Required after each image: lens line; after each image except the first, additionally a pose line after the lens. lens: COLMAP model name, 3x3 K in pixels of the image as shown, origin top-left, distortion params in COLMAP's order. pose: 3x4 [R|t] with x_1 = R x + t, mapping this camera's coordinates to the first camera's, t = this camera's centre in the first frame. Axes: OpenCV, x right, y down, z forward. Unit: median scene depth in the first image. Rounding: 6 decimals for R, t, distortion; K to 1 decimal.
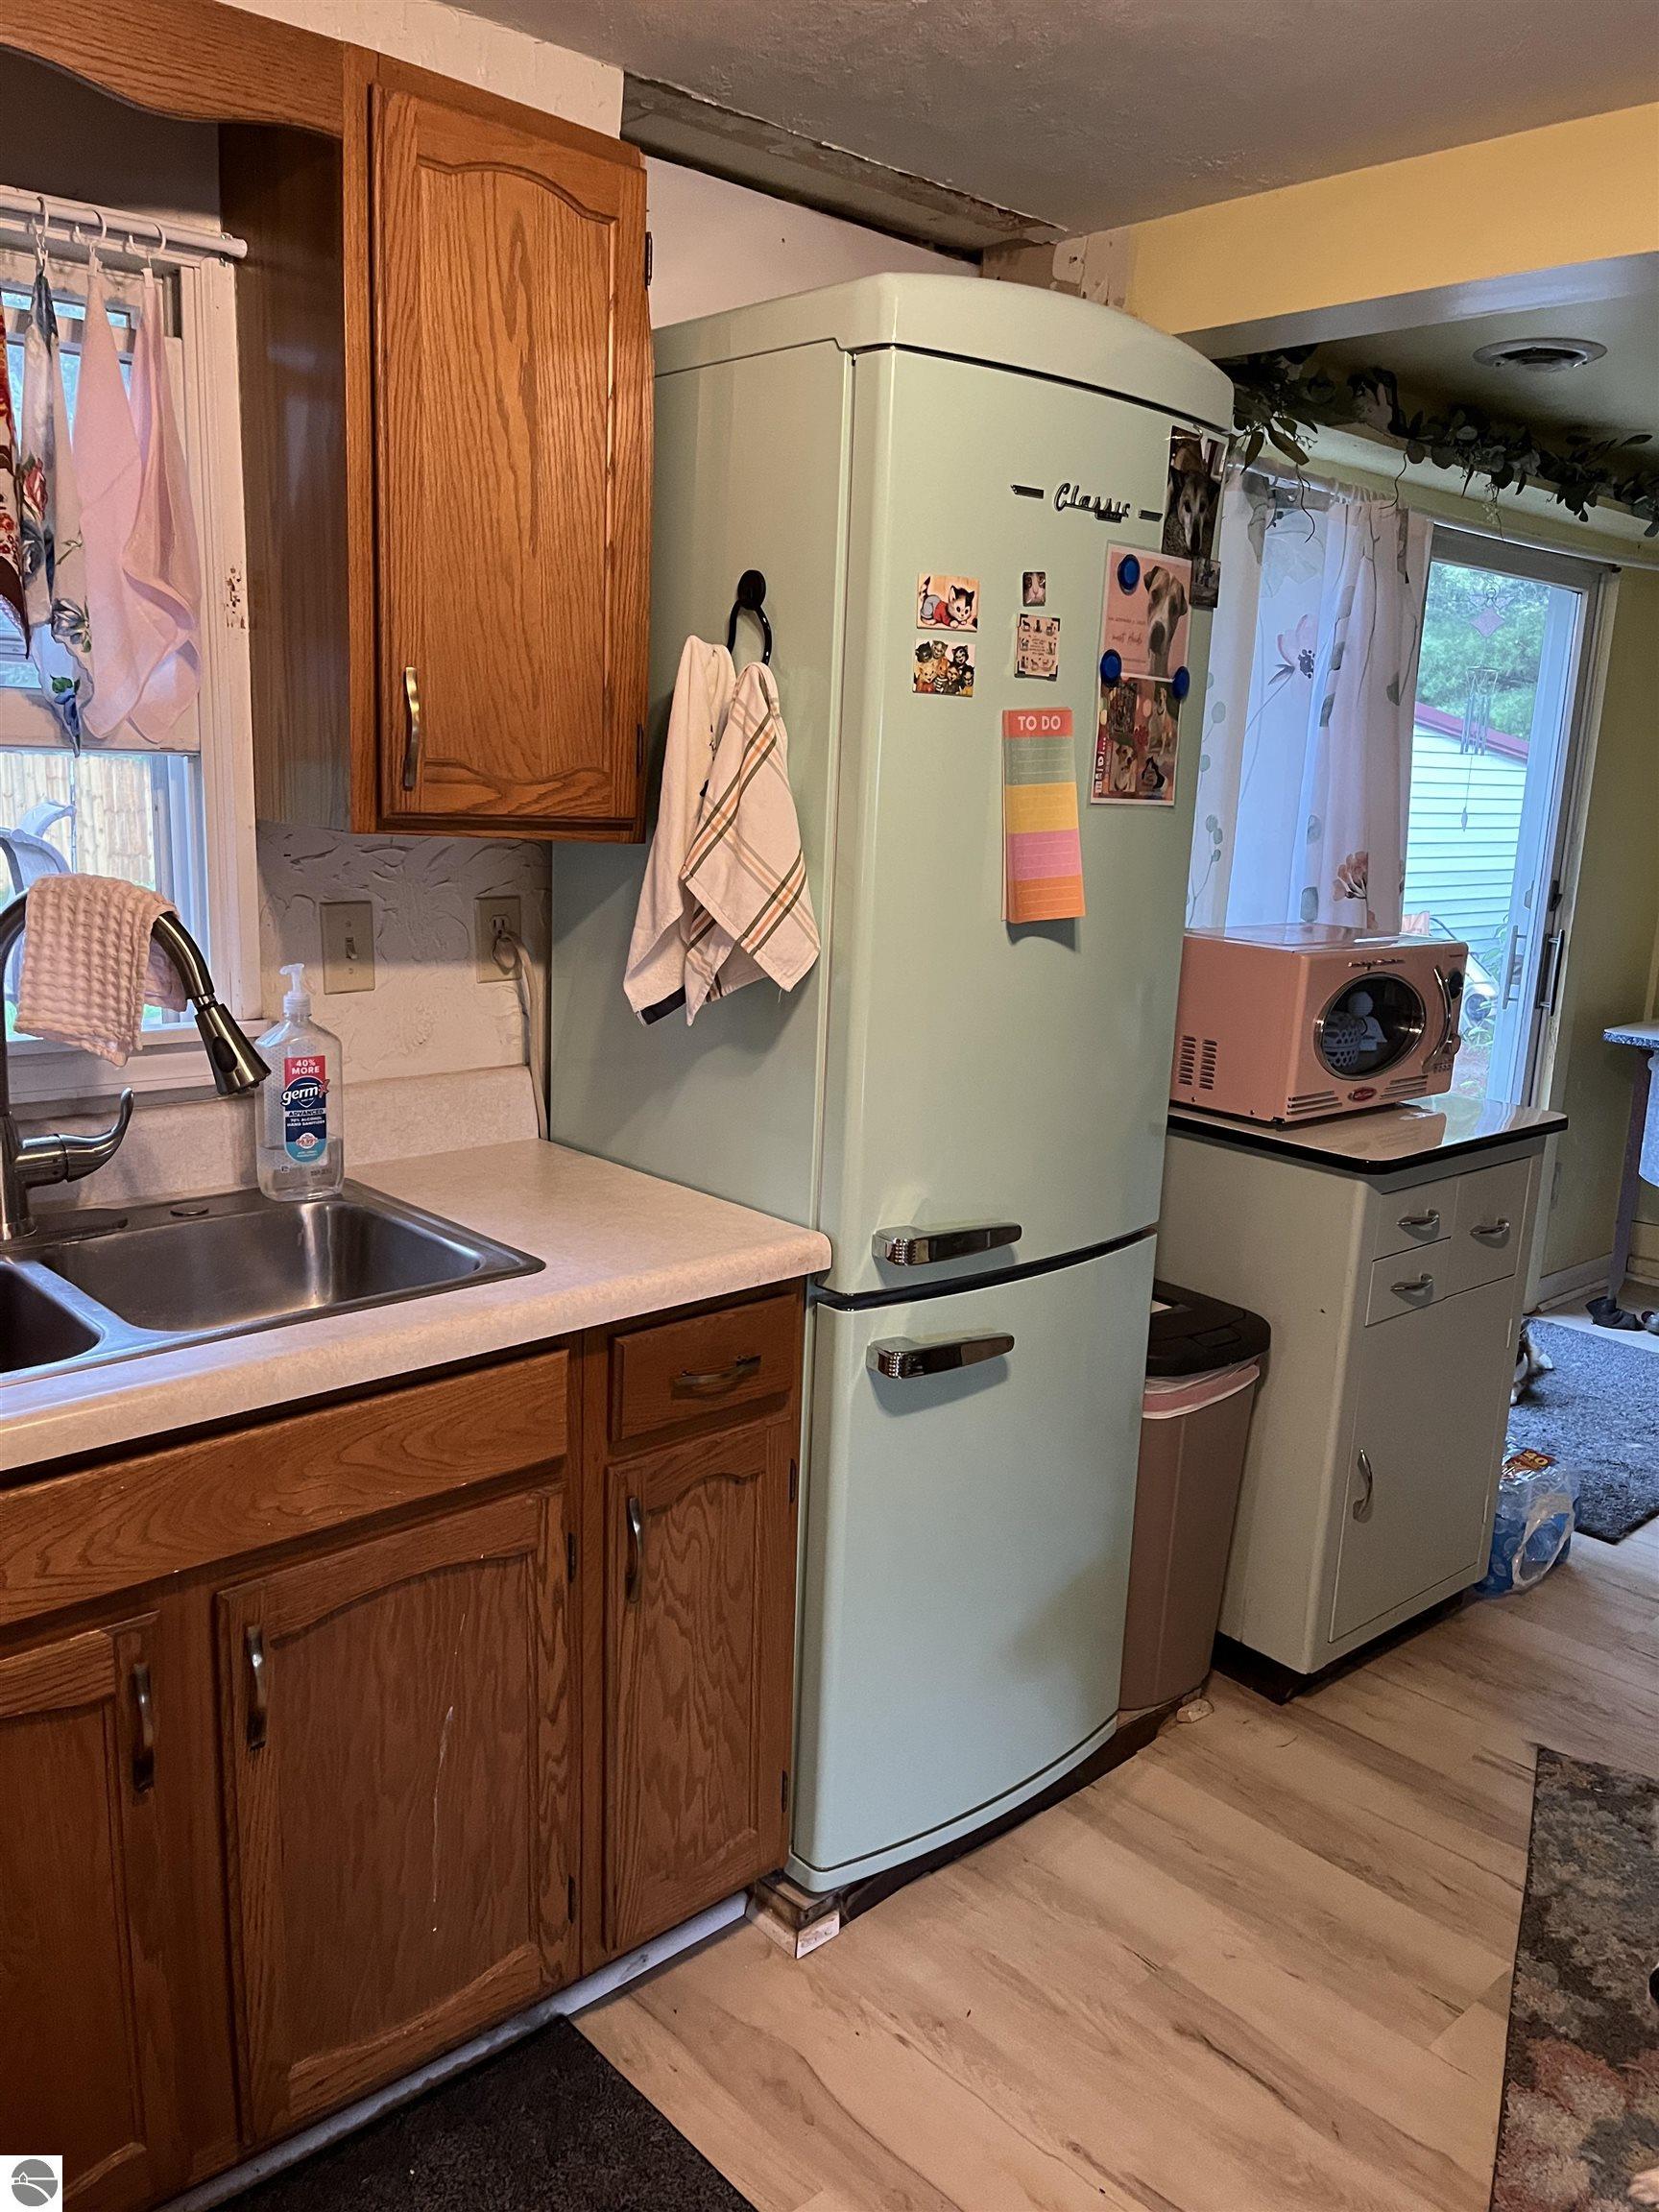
lens RADIAL K [[1687.7, 0, 829.5], [0, 1687.7, 1106.0], [0, 0, 1]] dist [0.013057, 0.003518]
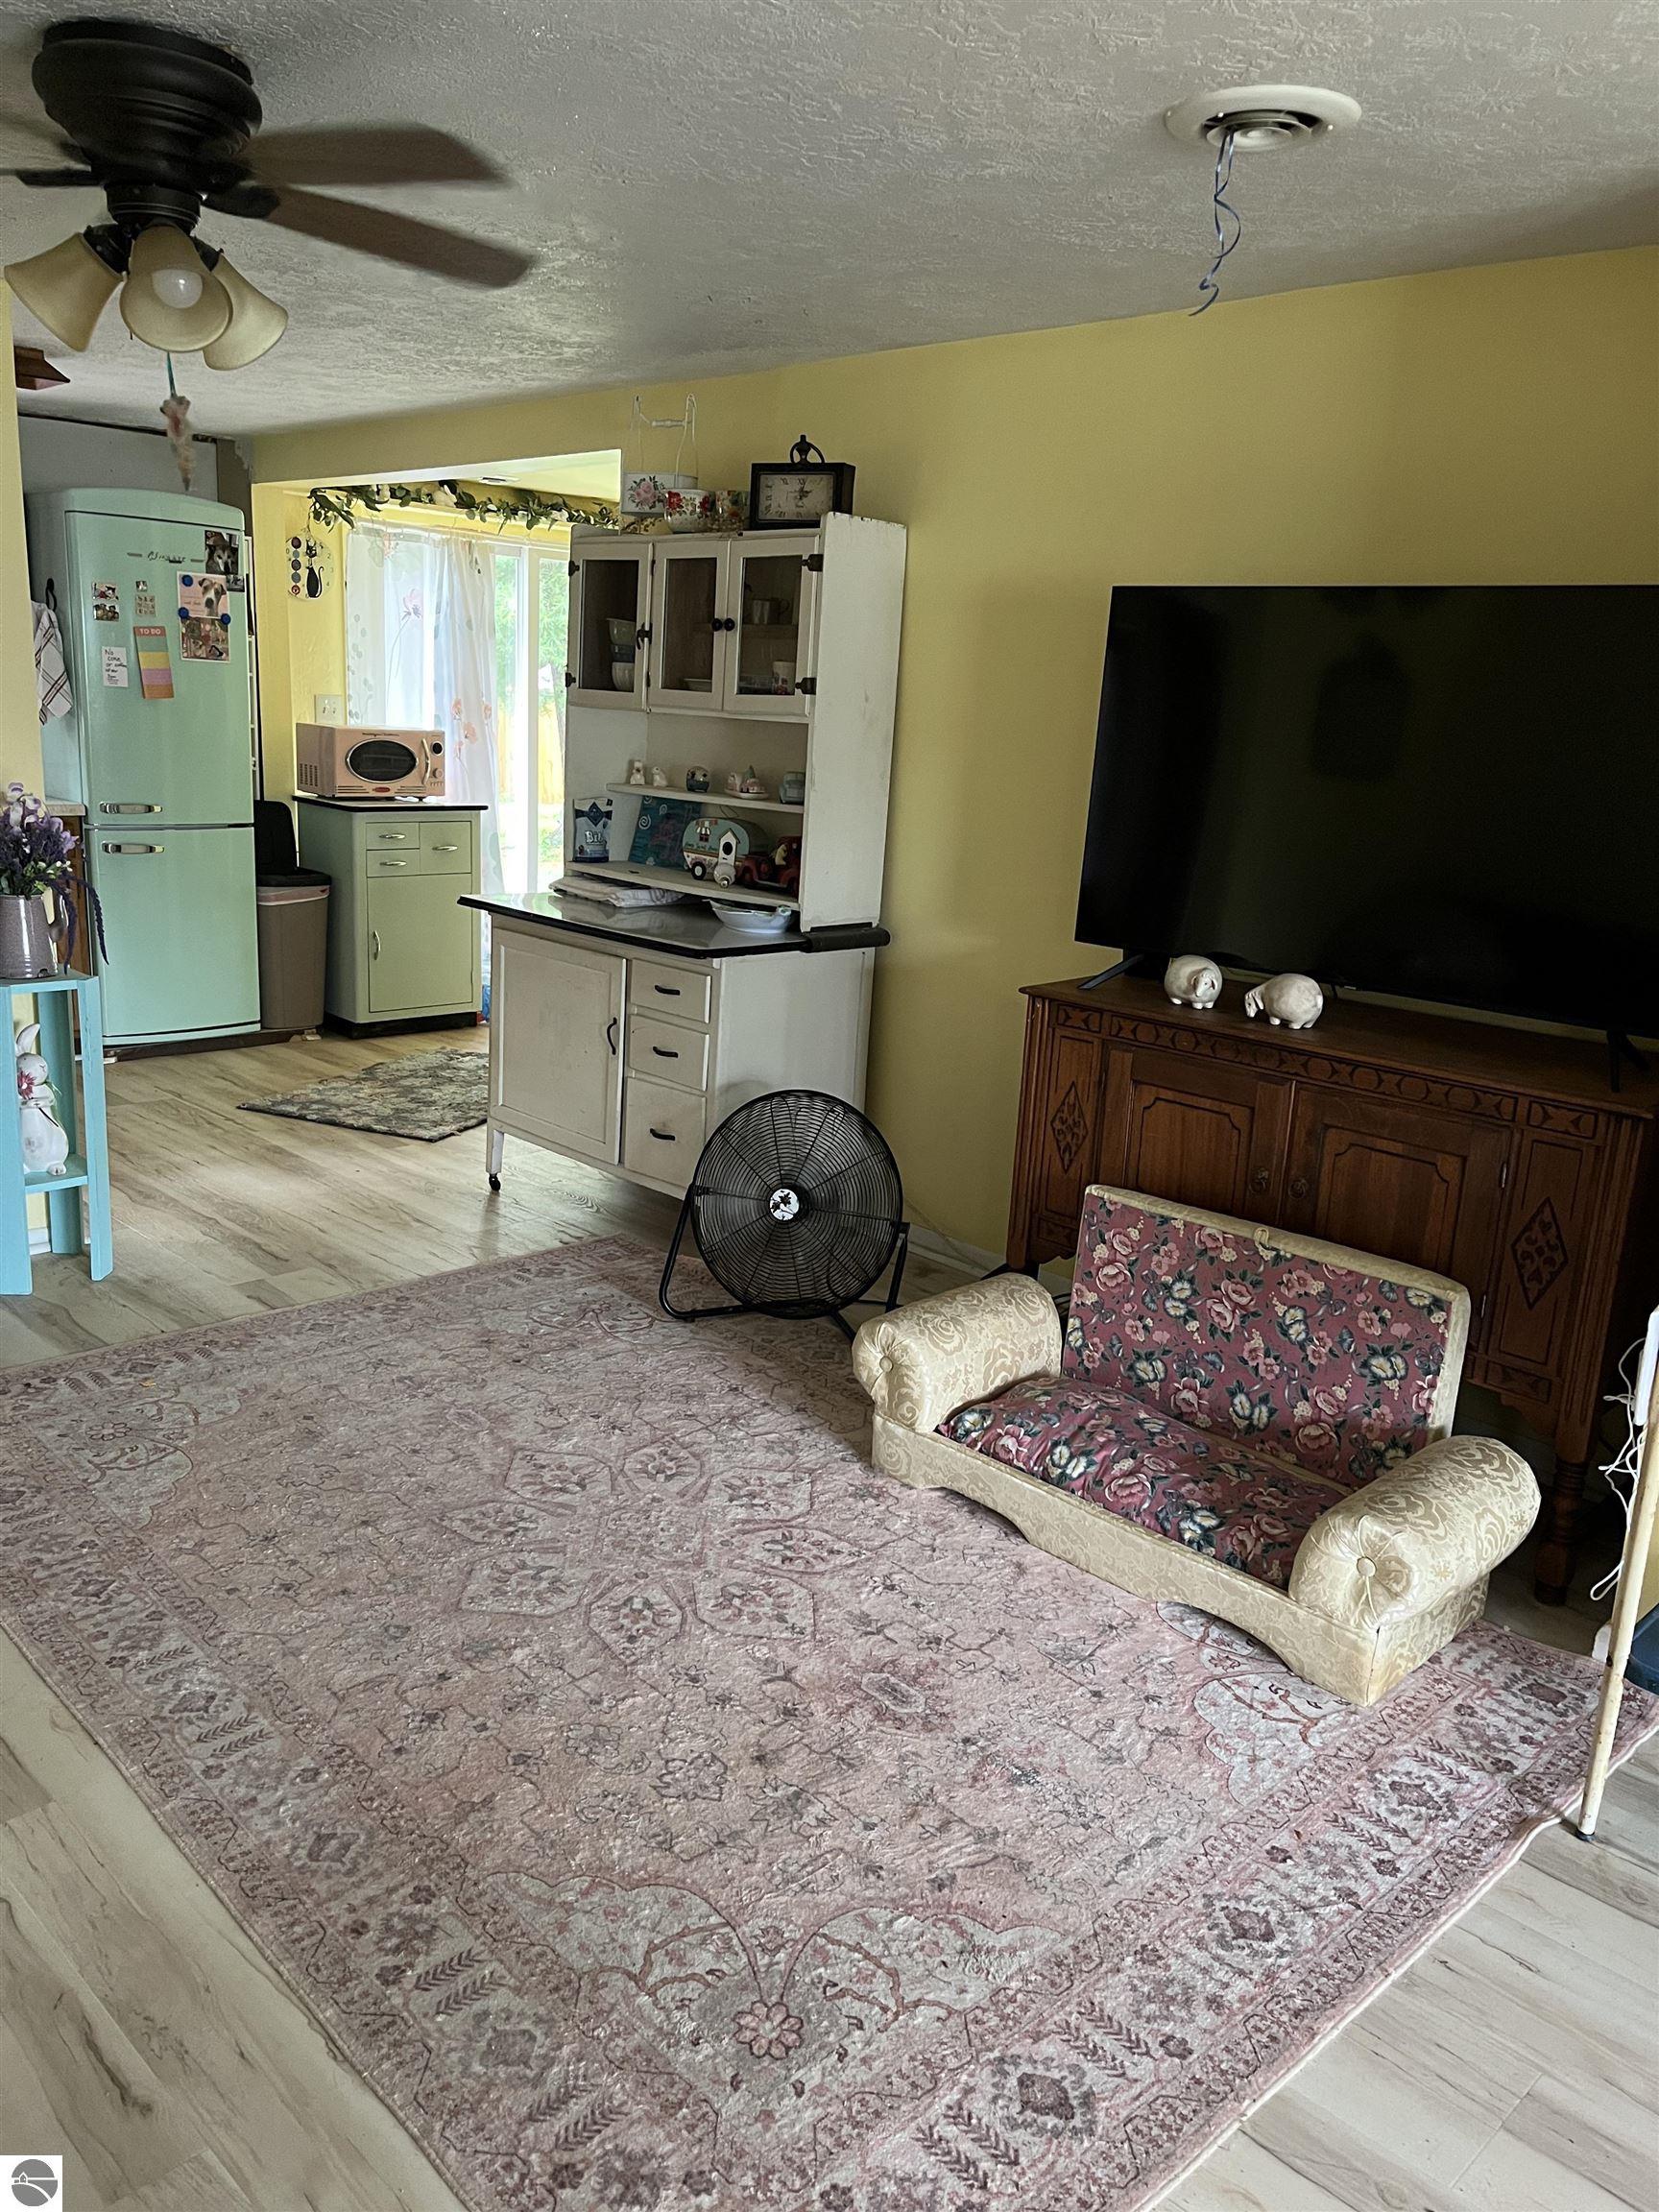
lens RADIAL K [[1687.7, 0, 829.5], [0, 1687.7, 1106.0], [0, 0, 1]] dist [0.013057, 0.003518]
pose [[0.999499, 0.005455, 0.031172, 1.158450], [-0.006700, 0.999178, 0.039969, 0.455506], [-0.030928, -0.040158, 0.998715, -1.939682]]
